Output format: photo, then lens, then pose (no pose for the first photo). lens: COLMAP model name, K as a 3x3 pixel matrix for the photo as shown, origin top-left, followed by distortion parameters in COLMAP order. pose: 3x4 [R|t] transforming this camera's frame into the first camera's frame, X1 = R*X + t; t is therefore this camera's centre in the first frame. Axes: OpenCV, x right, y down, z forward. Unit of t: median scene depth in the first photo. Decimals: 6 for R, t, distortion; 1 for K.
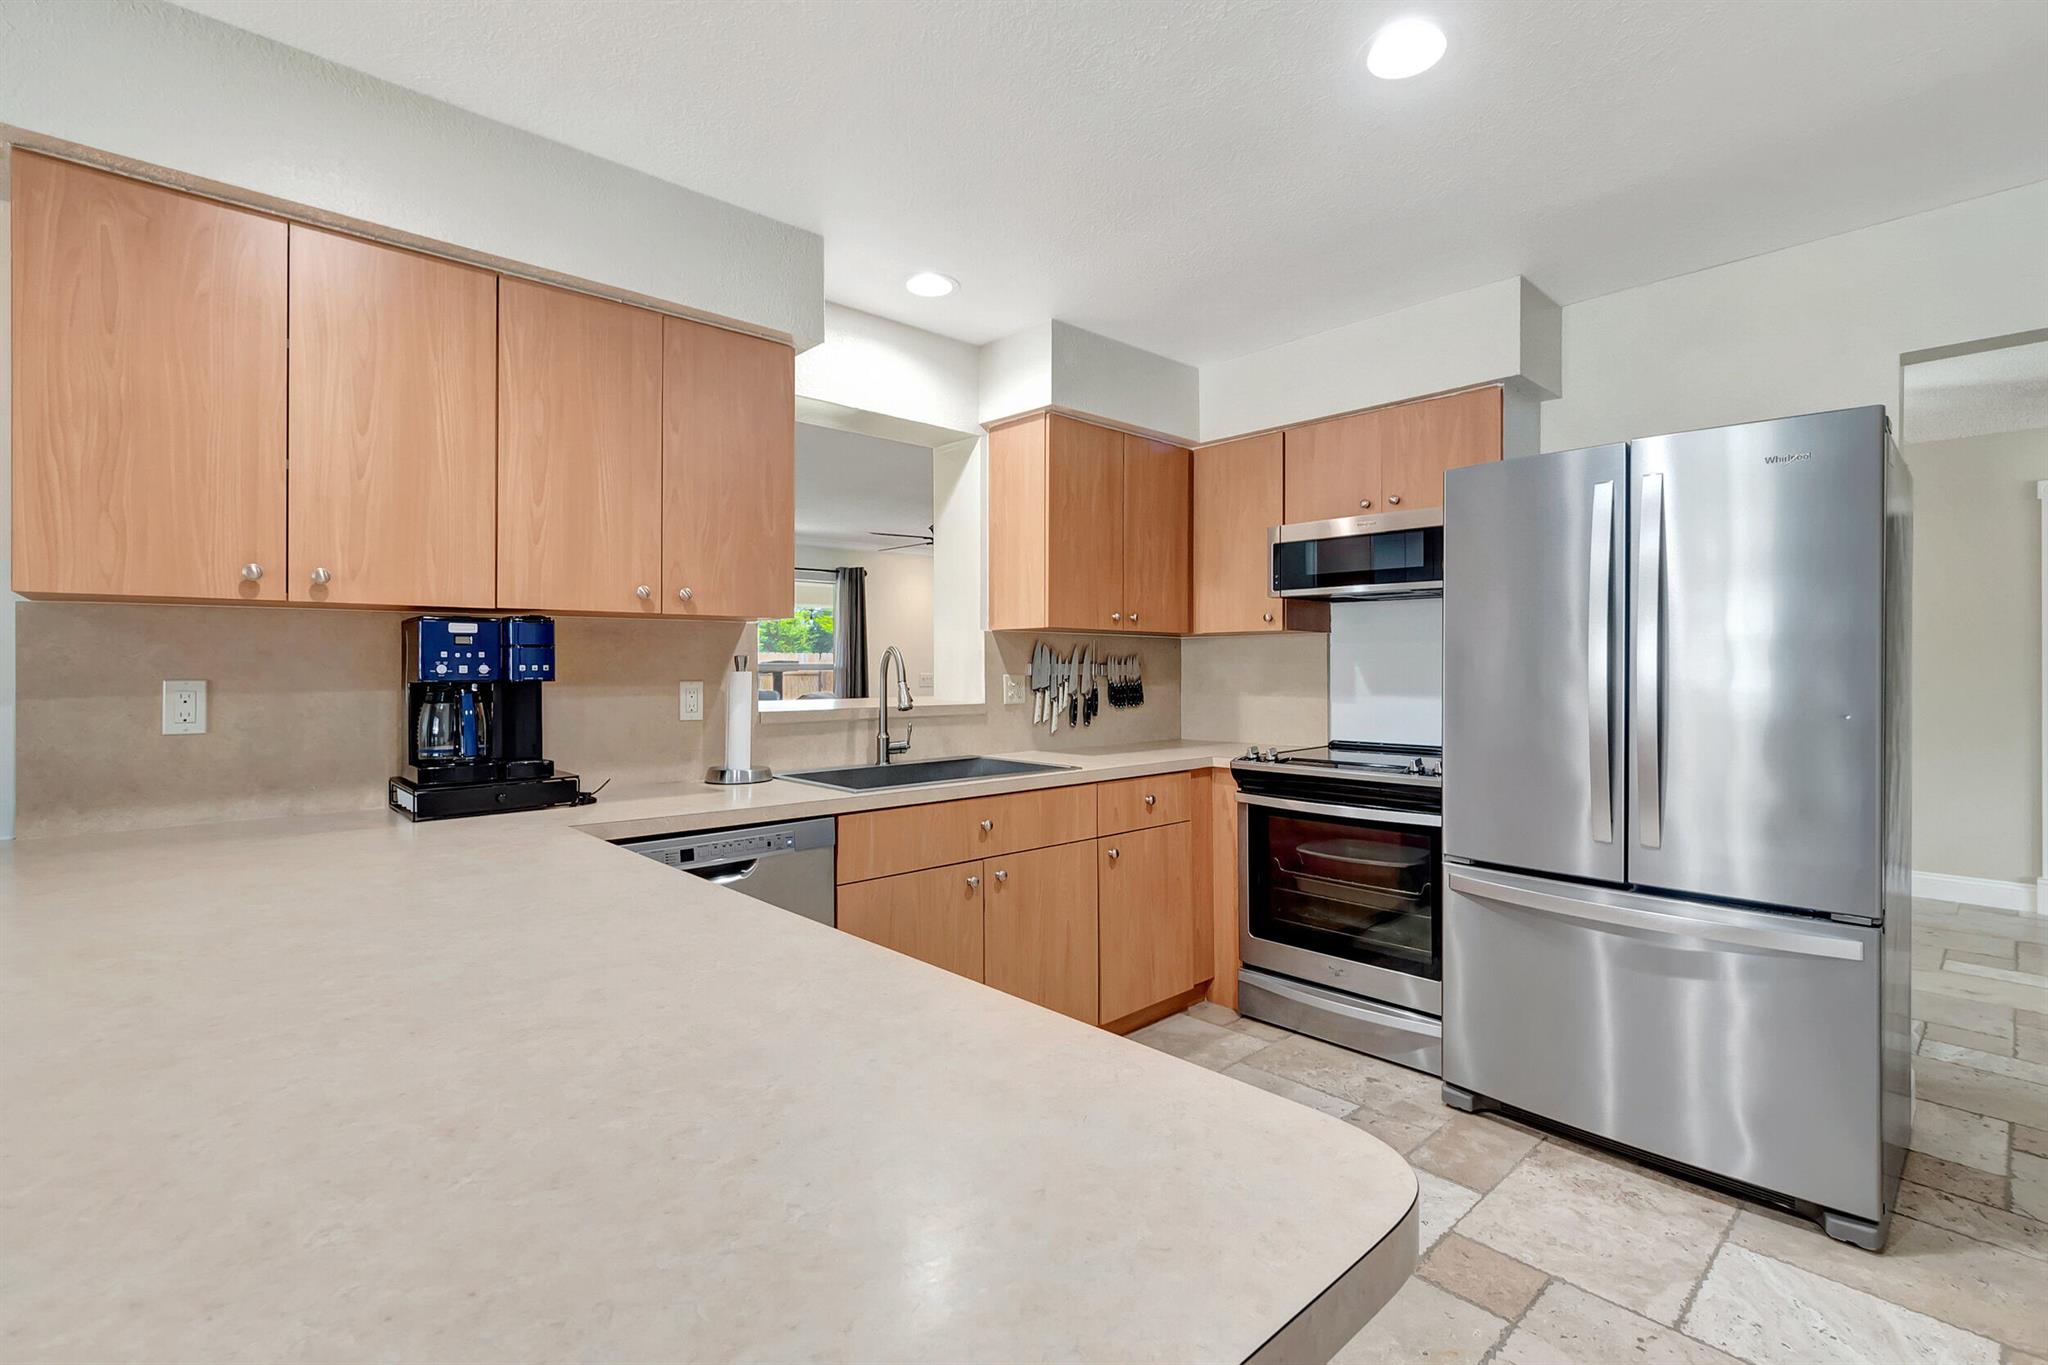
lens RADIAL K [[936.0, 0, 1029.8], [0, 936.0, 668.6], [0, 0, 1]] dist [-0.001701, 0.001926]
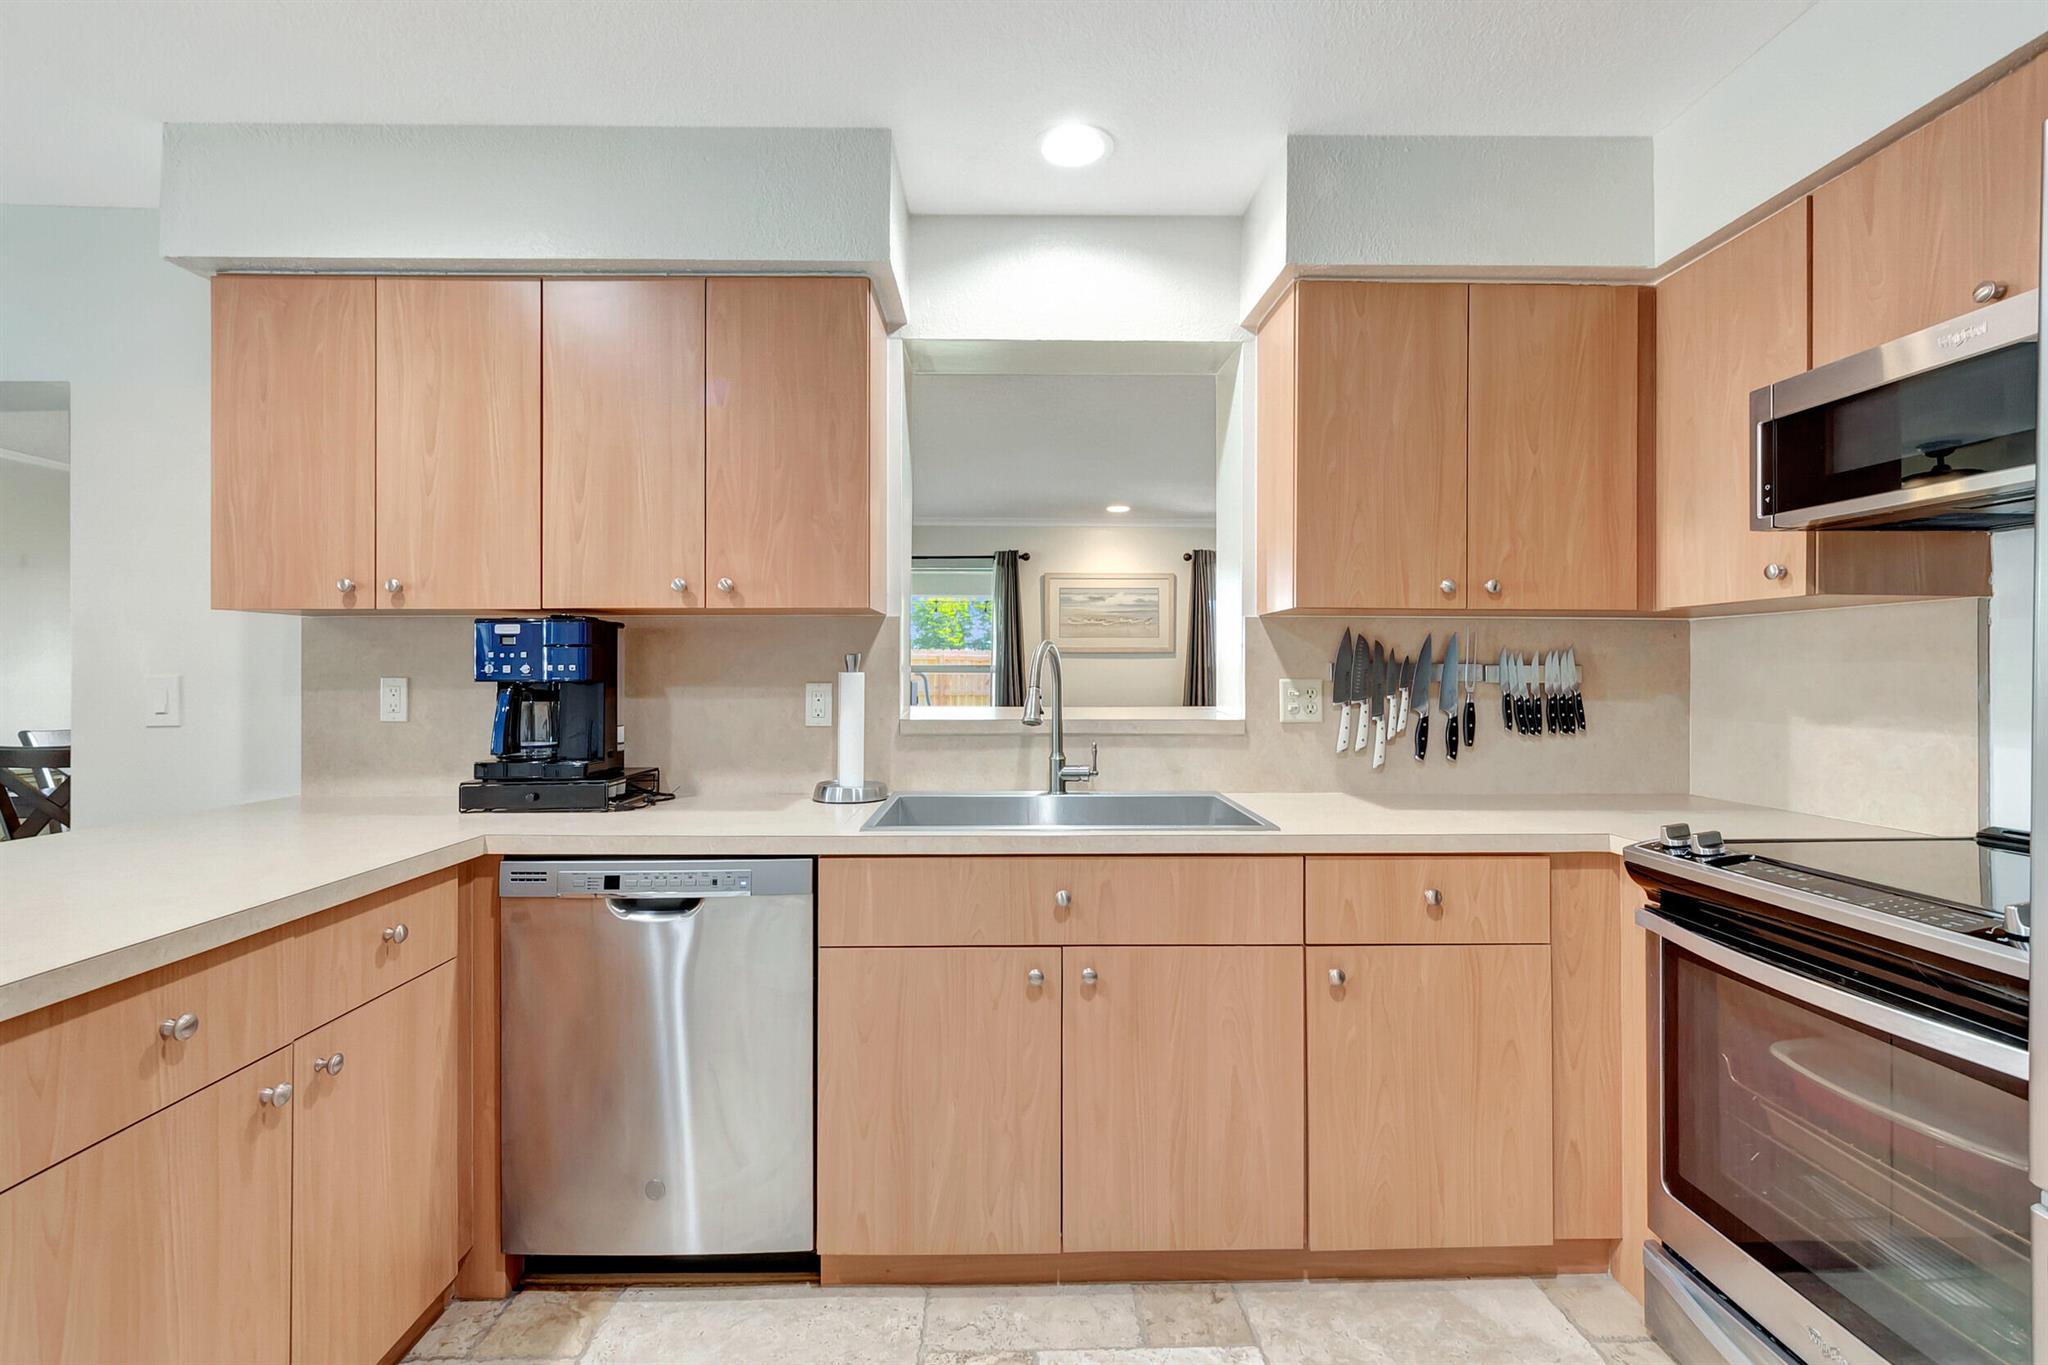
lens RADIAL K [[936.0, 0, 1018.8], [0, 936.0, 670.8], [0, 0, 1]] dist [-0.001701, 0.001926]
pose [[0.743443, 0.003604, -0.668789, 0.346332], [-0.003113, 0.999993, 0.001929, -0.000738], [0.668792, 0.000648, 0.743449, 0.417986]]
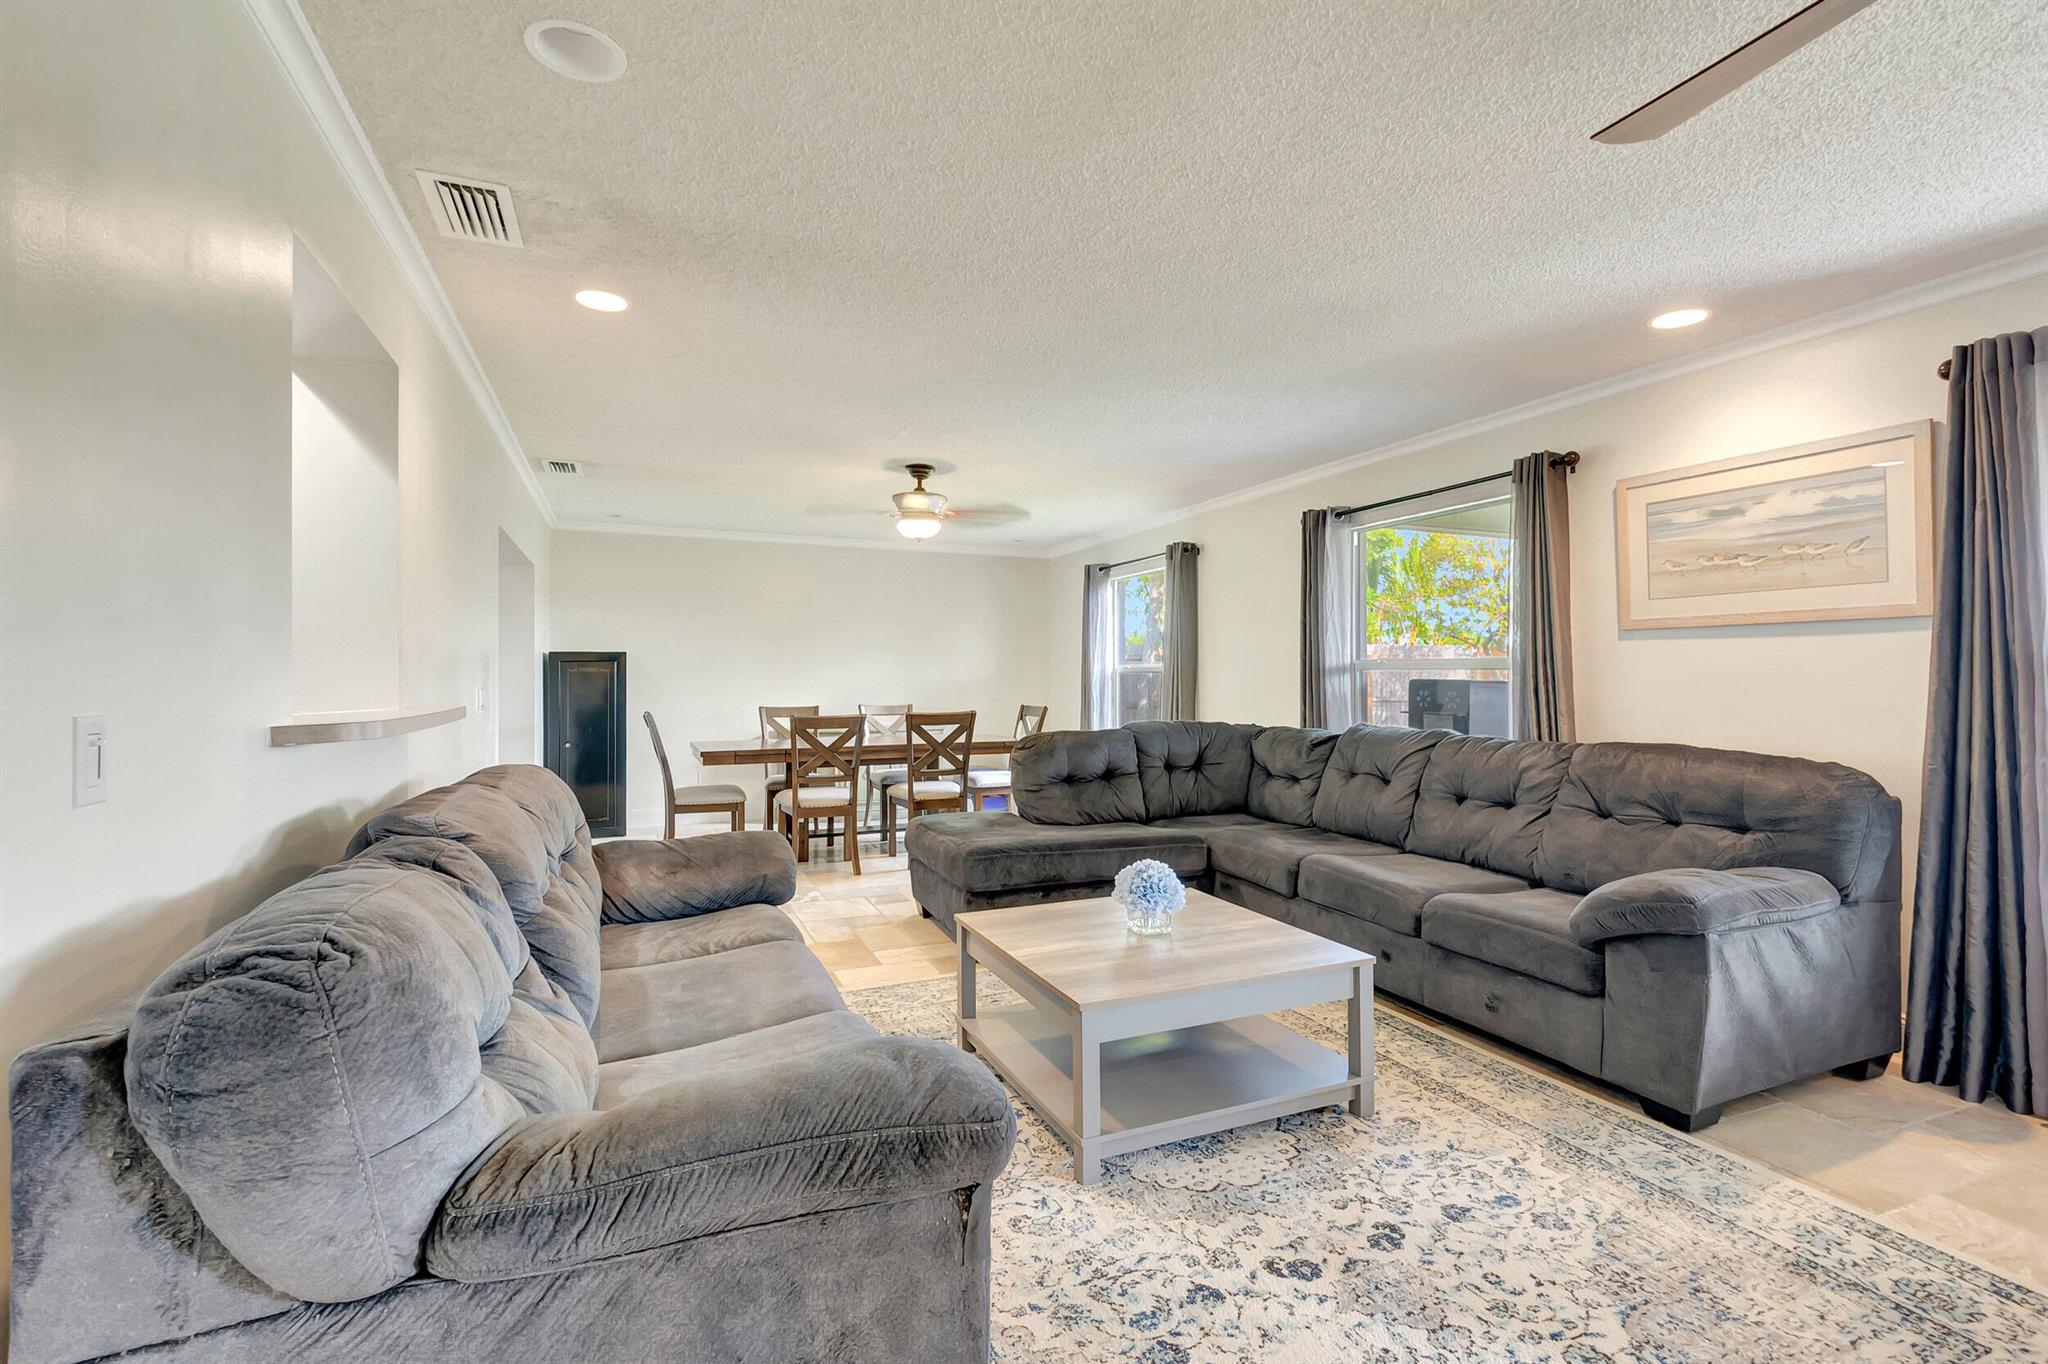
lens RADIAL K [[936.0, 0, 1024.6], [0, 936.0, 679.3], [0, 0, 1]] dist [-0.001701, 0.001926]
pose [[-0.350549, 0.019838, -0.936334, 0.289640], [0.018008, 0.999734, 0.014439, -0.007108], [0.936371, -0.011800, -0.350813, 1.863530]]
